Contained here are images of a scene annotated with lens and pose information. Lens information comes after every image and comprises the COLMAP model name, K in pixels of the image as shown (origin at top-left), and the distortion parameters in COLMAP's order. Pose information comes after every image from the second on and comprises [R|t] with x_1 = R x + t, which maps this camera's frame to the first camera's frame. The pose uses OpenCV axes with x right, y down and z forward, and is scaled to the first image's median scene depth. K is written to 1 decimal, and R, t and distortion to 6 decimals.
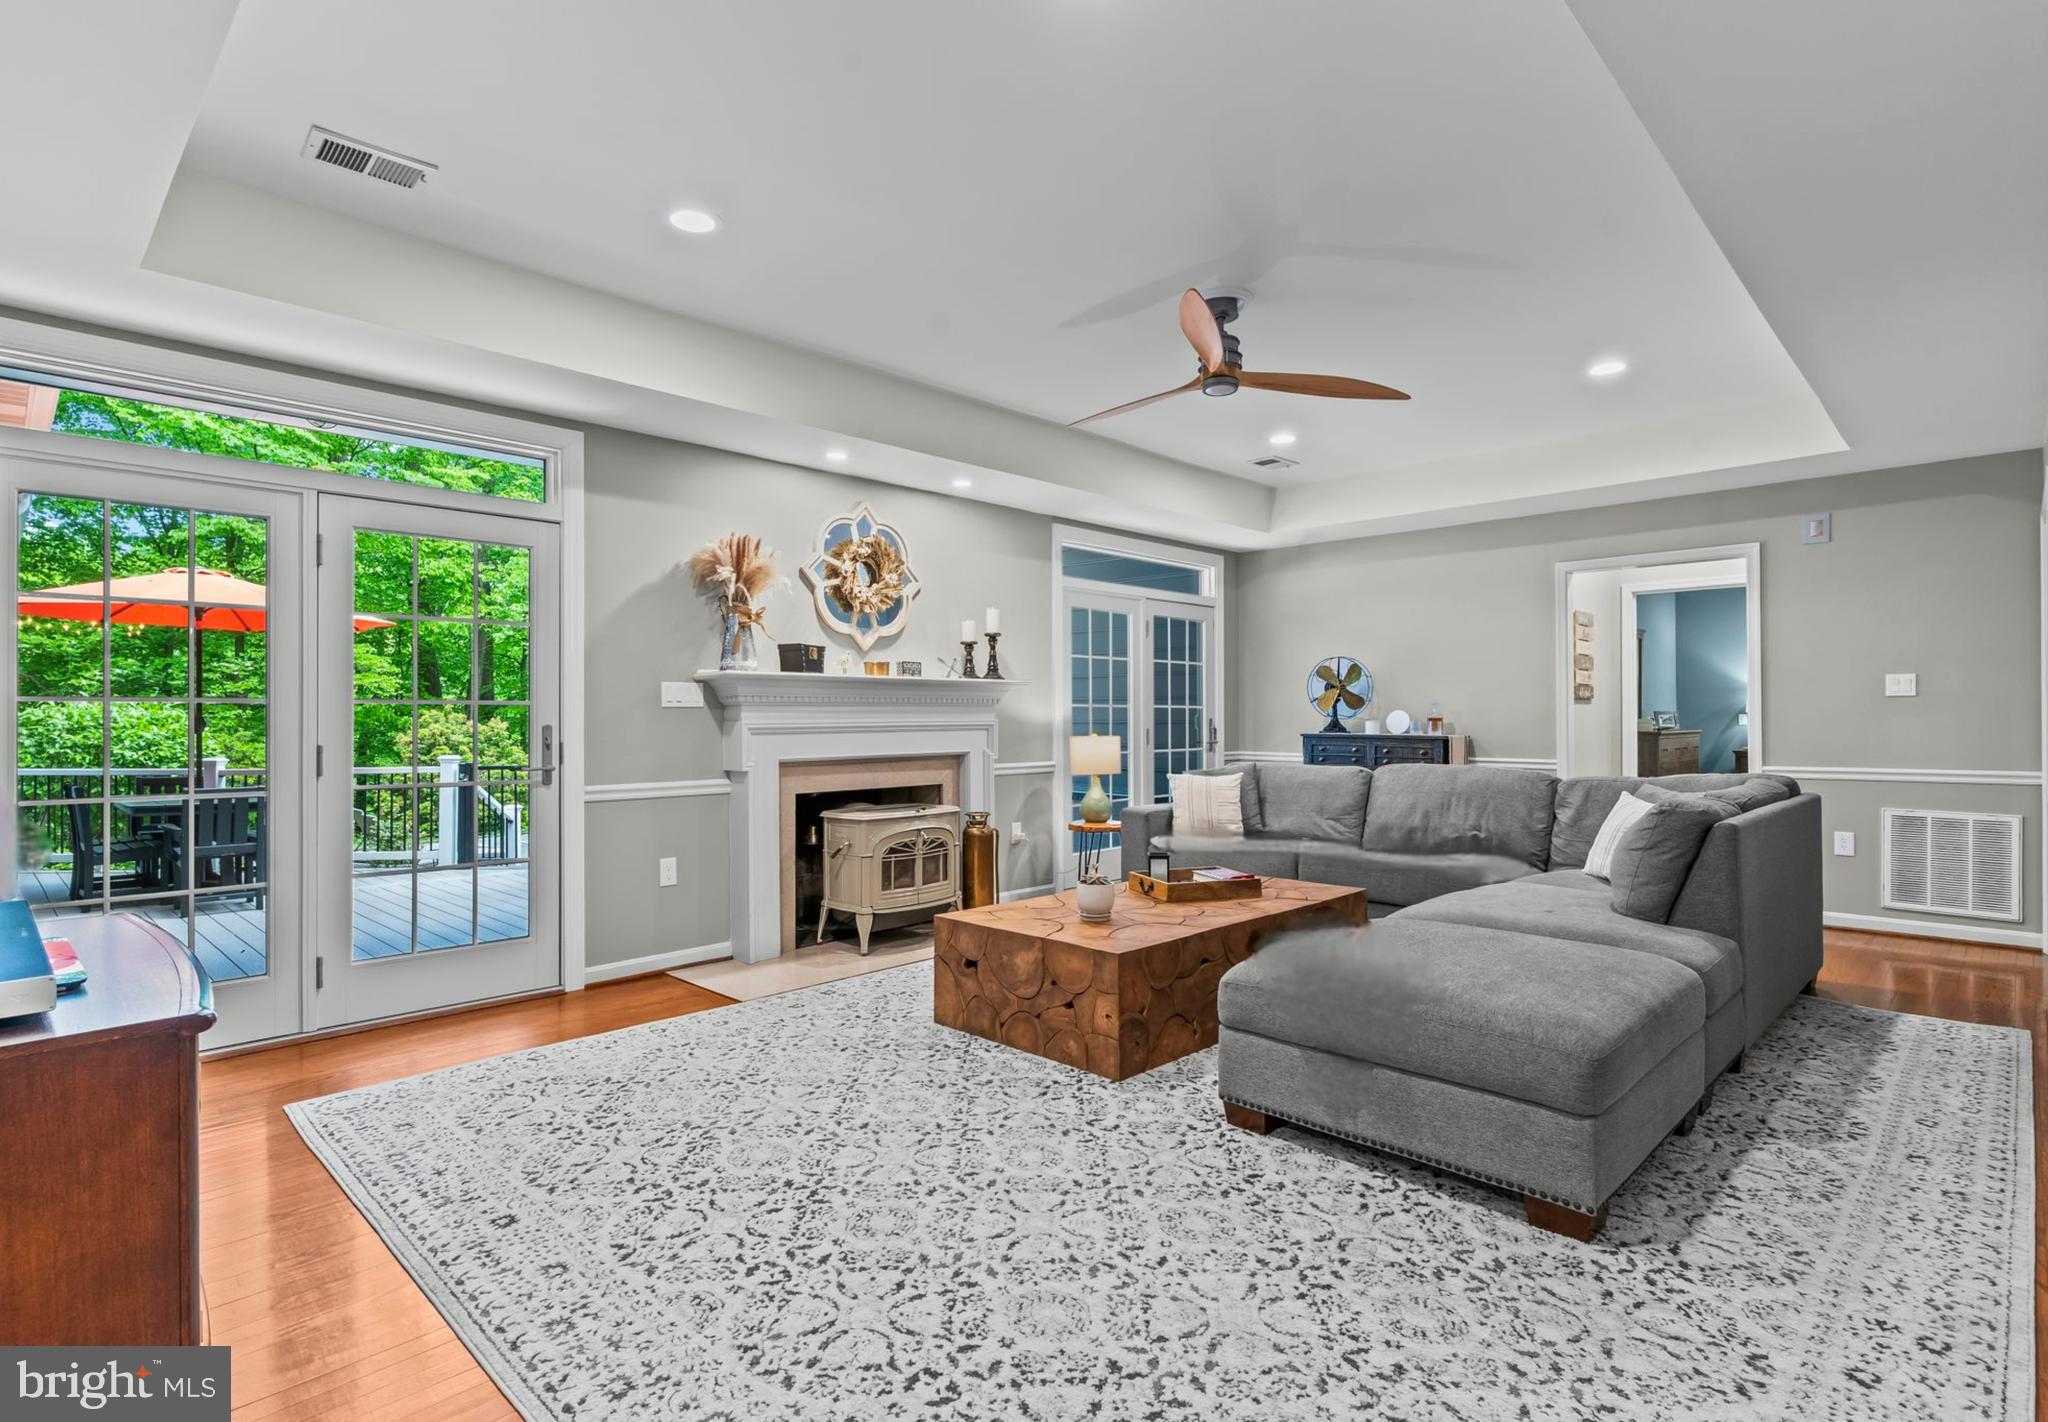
lens RADIAL K [[1022.3, 0, 979.6], [0, 1022.3, 713.7], [0, 0, 1]] dist [0.001867, -0.000287]
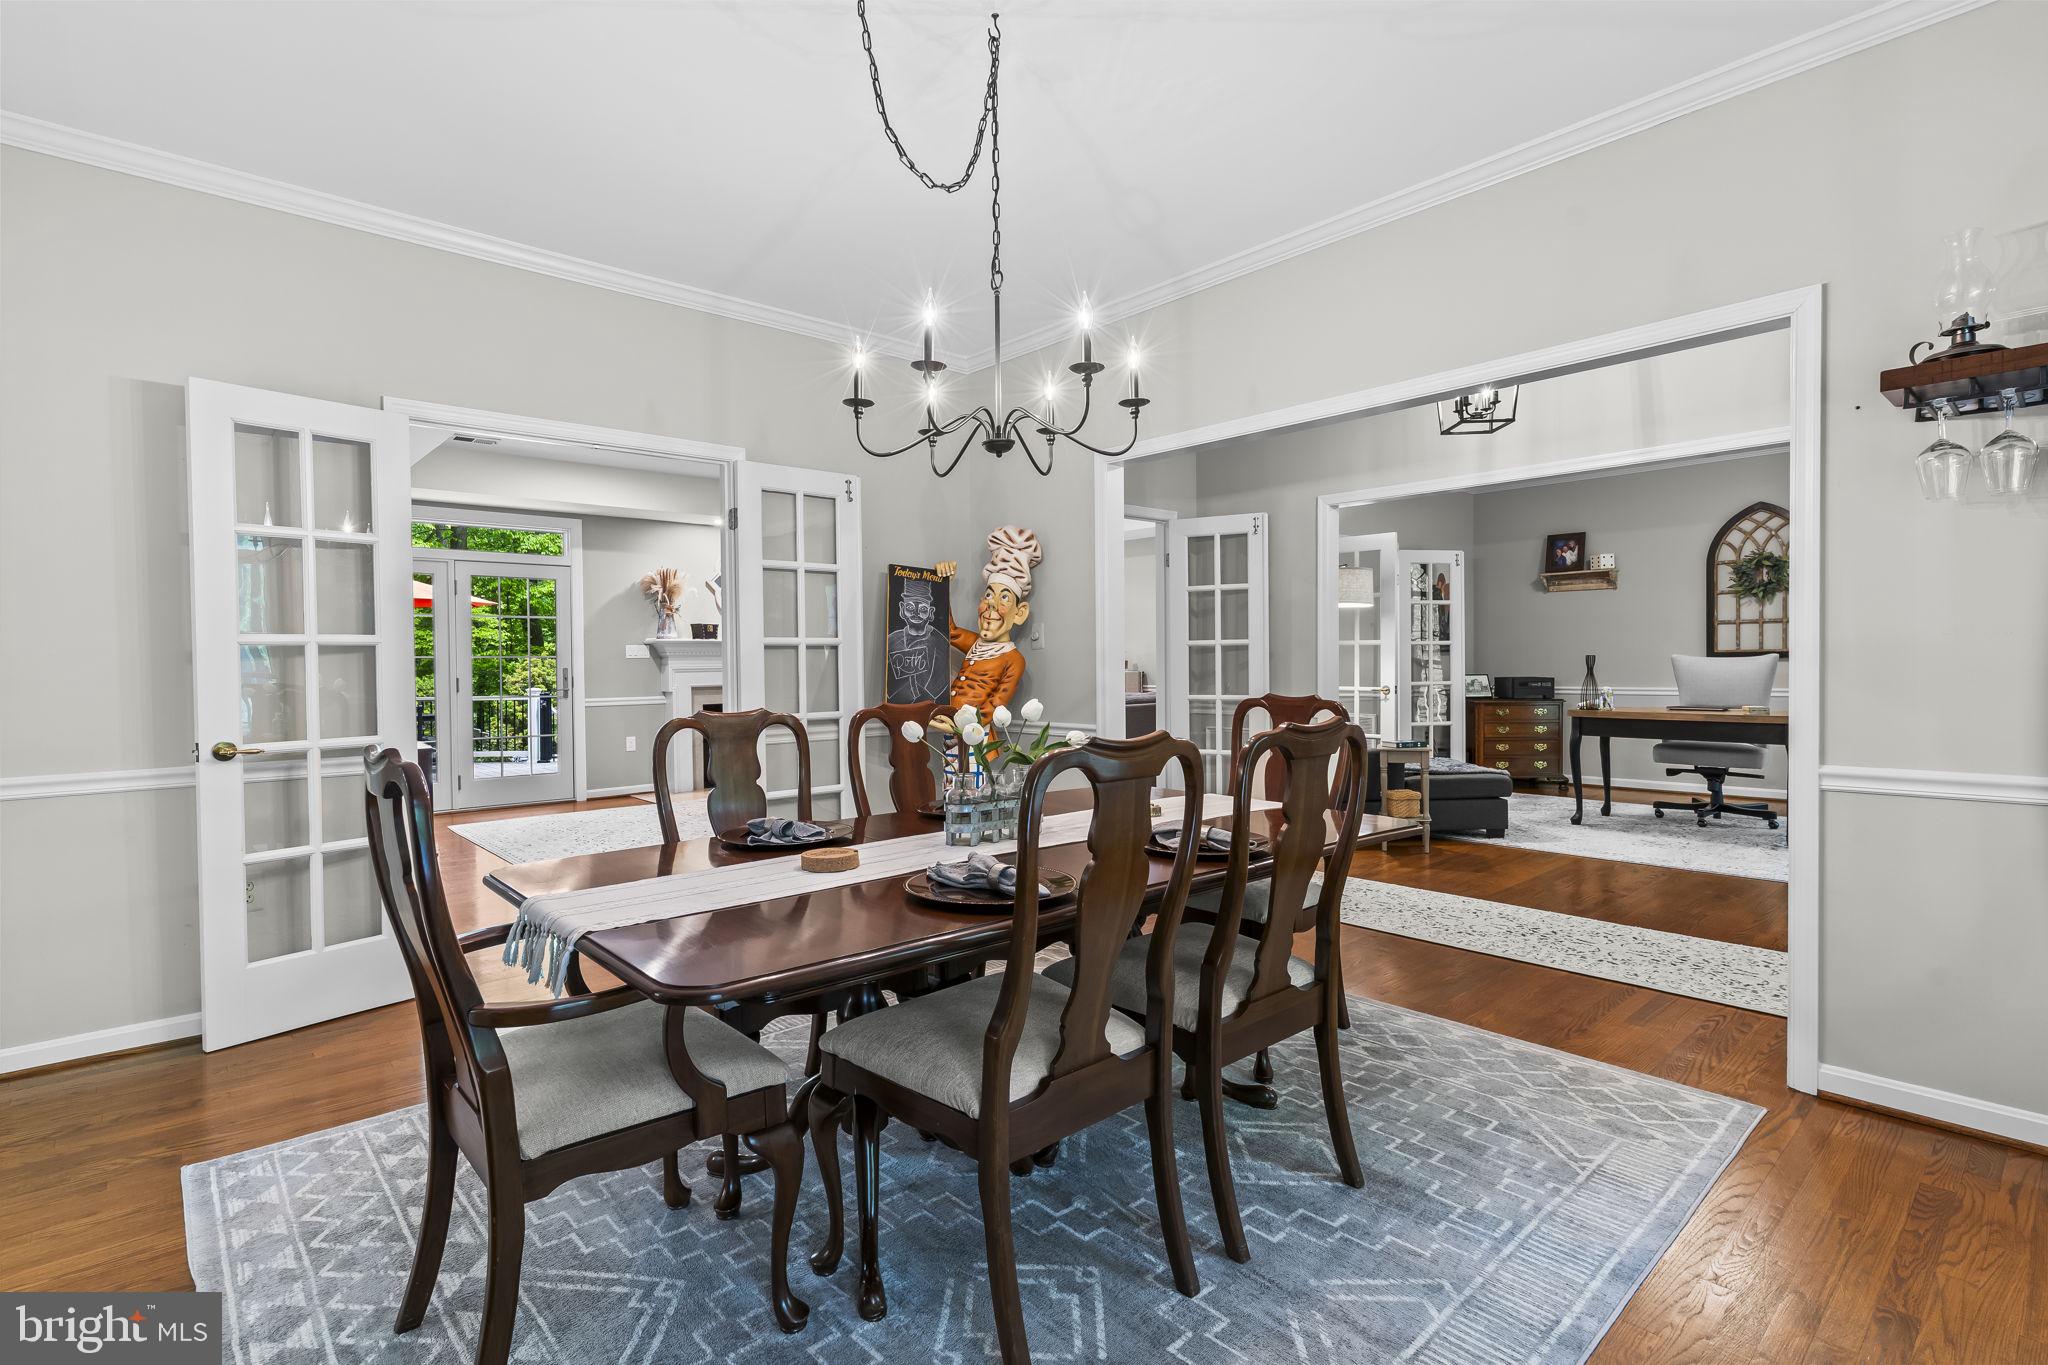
lens RADIAL K [[979.5, 0, 985.1], [0, 979.5, 678.0], [0, 0, 1]] dist [0.000663, 0.000352]
pose [[0.997668, -0.004440, -0.068110, 0.475971], [0.005927, 0.999748, 0.021637, -0.005352], [0.067997, -0.021990, 0.997443, -0.773966]]
